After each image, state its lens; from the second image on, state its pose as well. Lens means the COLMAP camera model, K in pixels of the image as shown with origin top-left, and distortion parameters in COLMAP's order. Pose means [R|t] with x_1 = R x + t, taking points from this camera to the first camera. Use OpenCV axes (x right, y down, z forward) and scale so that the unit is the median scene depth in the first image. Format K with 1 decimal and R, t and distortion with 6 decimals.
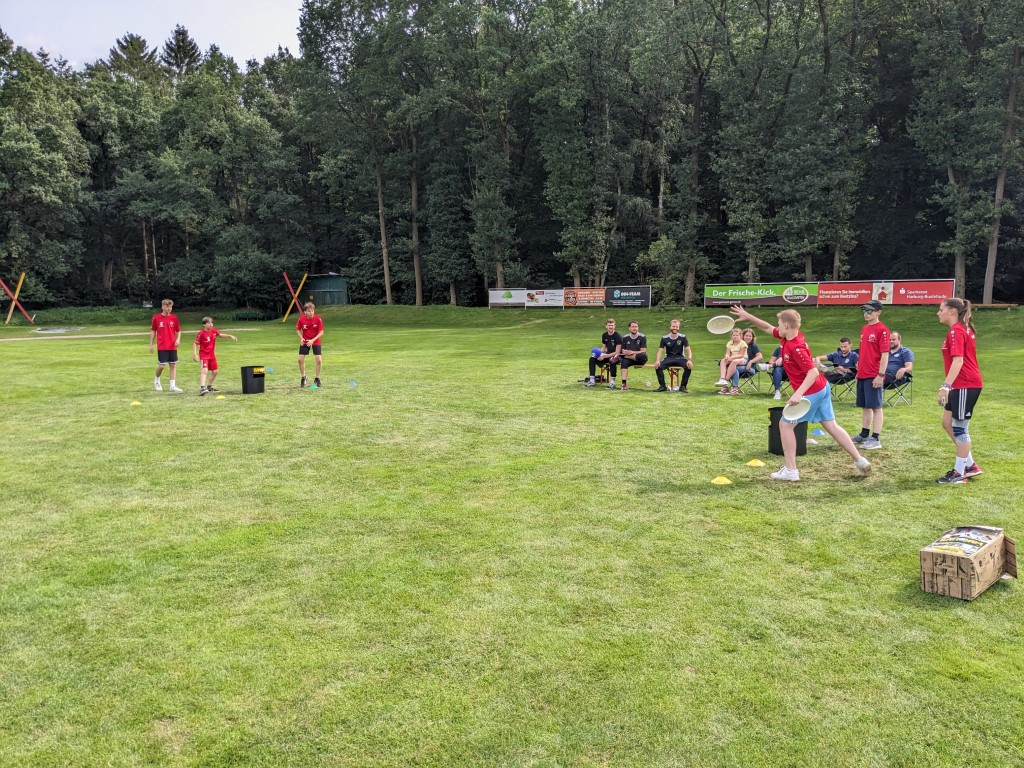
lens RADIAL K [[804.5, 0, 531.7], [0, 804.5, 394.6], [0, 0, 1]] dist [0.084081, -0.124983]
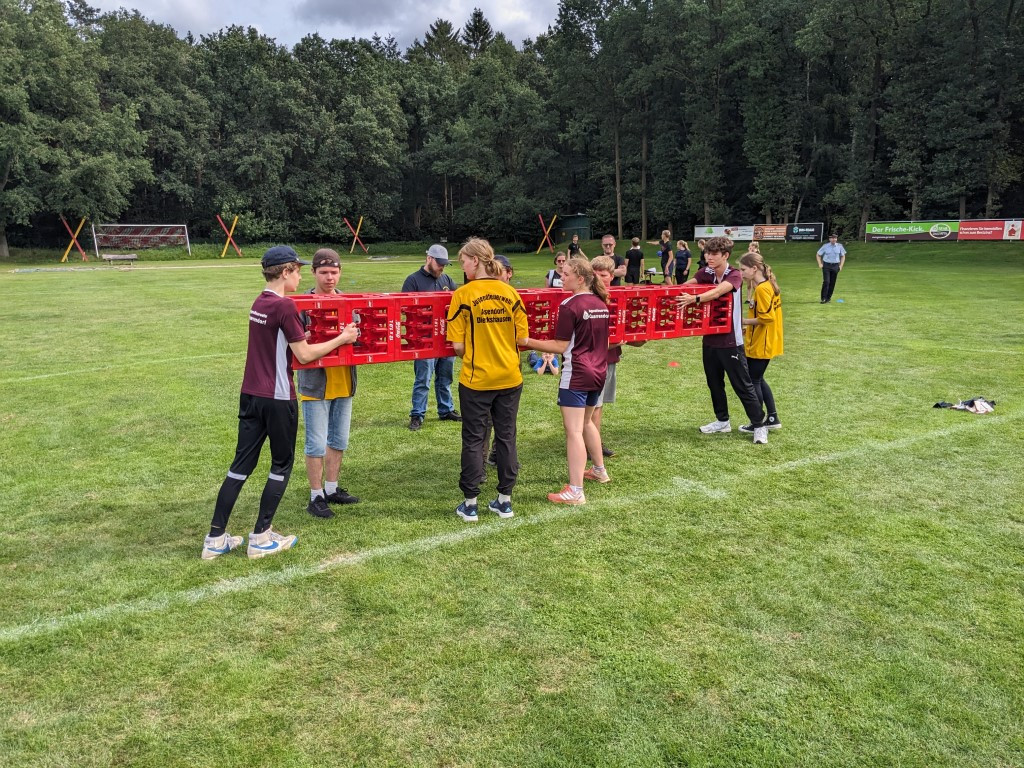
lens RADIAL K [[789.4, 0, 512.0], [0, 789.4, 384.0], [0, 0, 1]] dist [0.033049, -0.054615]
pose [[0.935544, 0.066275, -0.346937, 0.107645], [-0.042760, 0.996266, 0.075010, 0.024906], [0.350612, -0.055340, 0.934884, -0.198398]]
